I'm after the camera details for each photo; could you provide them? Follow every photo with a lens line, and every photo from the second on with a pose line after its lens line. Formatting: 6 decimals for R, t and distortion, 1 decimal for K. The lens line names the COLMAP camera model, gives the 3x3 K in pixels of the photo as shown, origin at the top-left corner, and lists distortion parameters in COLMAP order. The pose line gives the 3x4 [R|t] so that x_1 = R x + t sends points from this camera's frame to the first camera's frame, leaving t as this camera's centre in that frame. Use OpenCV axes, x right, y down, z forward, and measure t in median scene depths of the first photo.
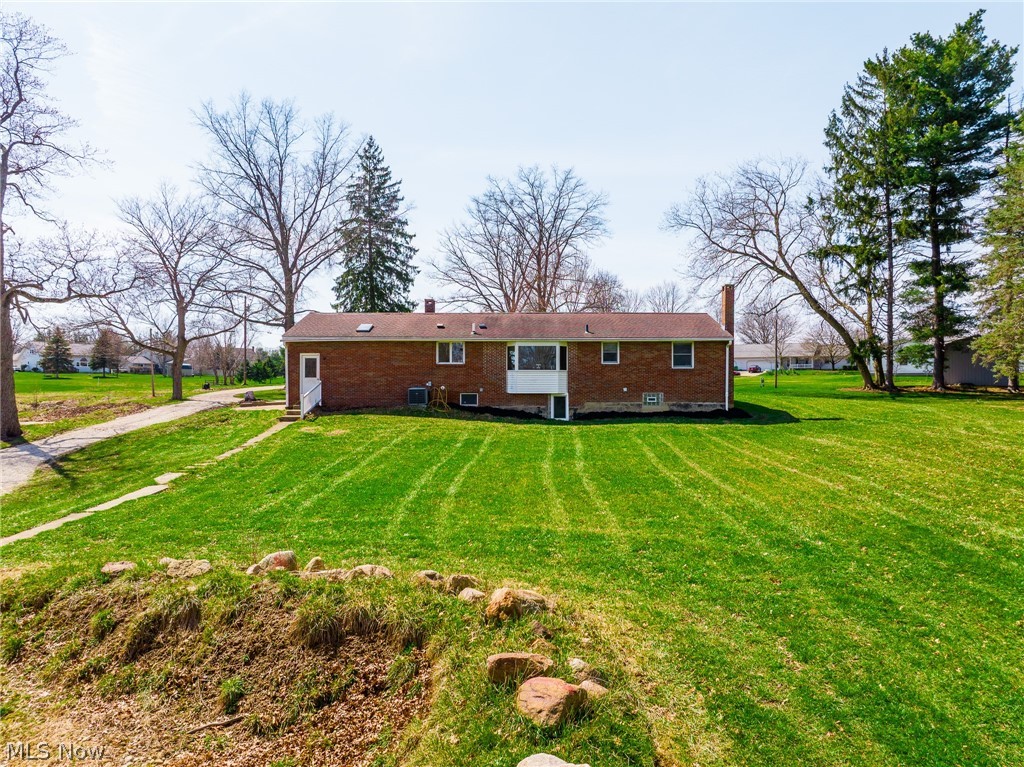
lens RADIAL K [[716.4, 0, 516.9], [0, 716.4, 378.7], [0, 0, 1]] dist [-0.045031, 0.022548]
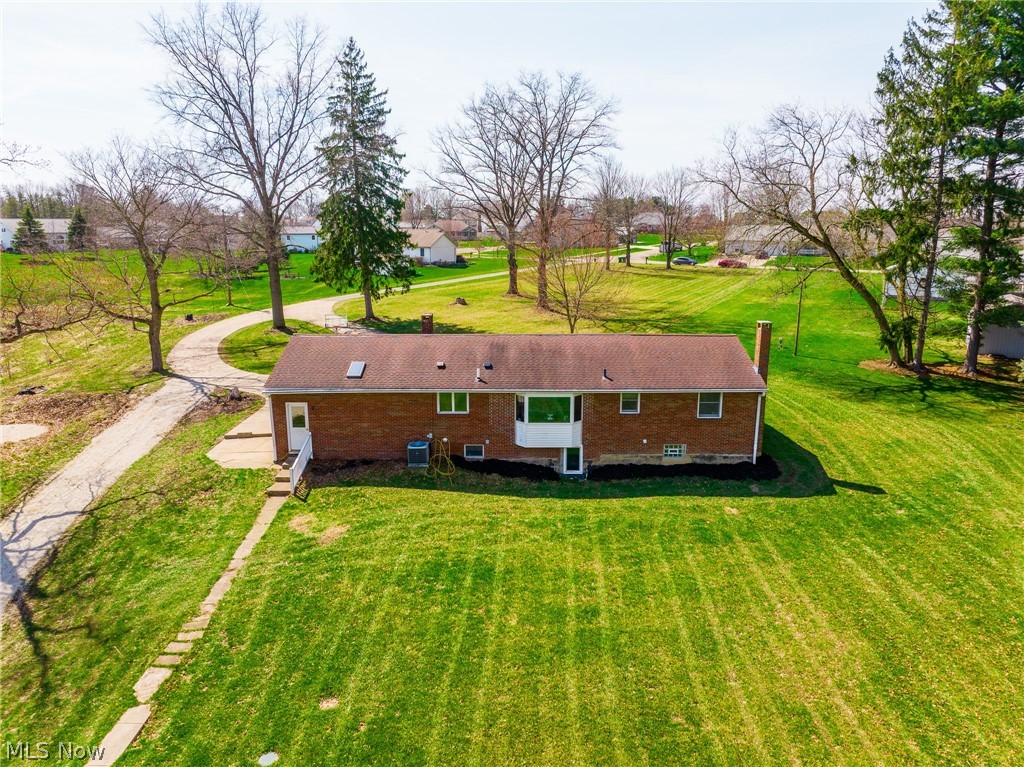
lens RADIAL K [[716.4, 0, 515.9], [0, 716.4, 373.0], [0, 0, 1]] dist [-0.045031, 0.022548]
pose [[0.999965, 0.000259, 0.008352, -0.014476], [-0.002049, 0.976605, 0.215030, -0.181703], [-0.008101, -0.215040, 0.976572, 0.087226]]
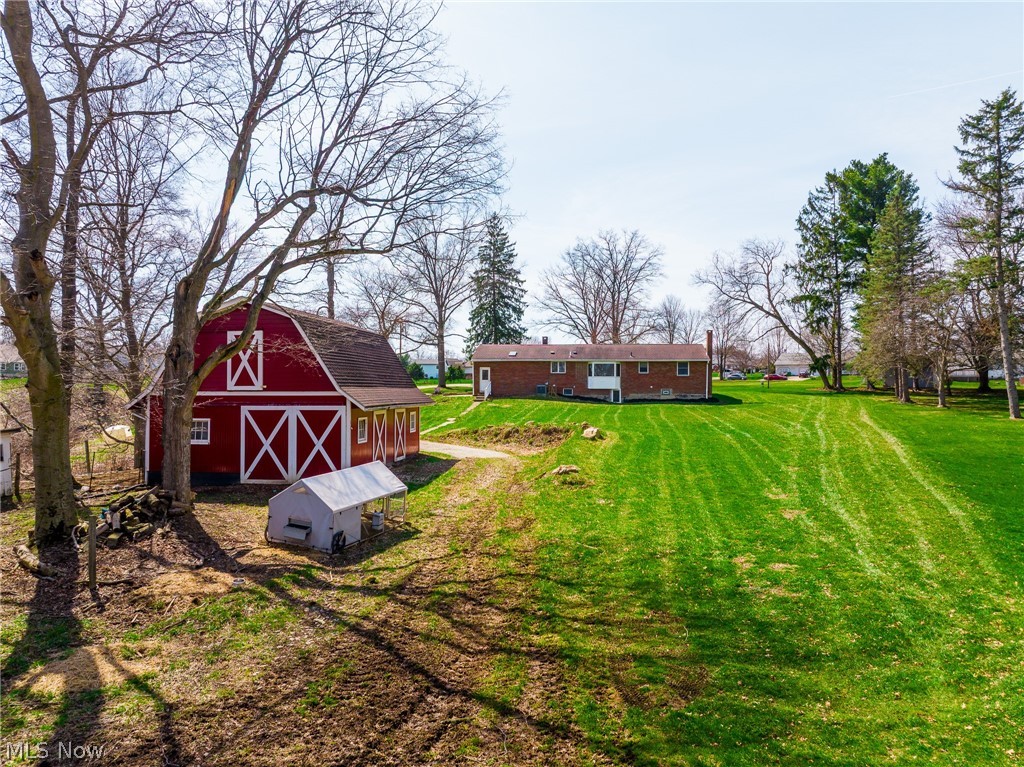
lens RADIAL K [[716.4, 0, 514.3], [0, 716.4, 385.5], [0, 0, 1]] dist [-0.045031, 0.022548]
pose [[0.992553, 0.004806, -0.121717, 0.015753], [-0.004271, 0.999980, 0.004654, 0.002742], [0.121737, -0.004100, 0.992554, -0.613109]]
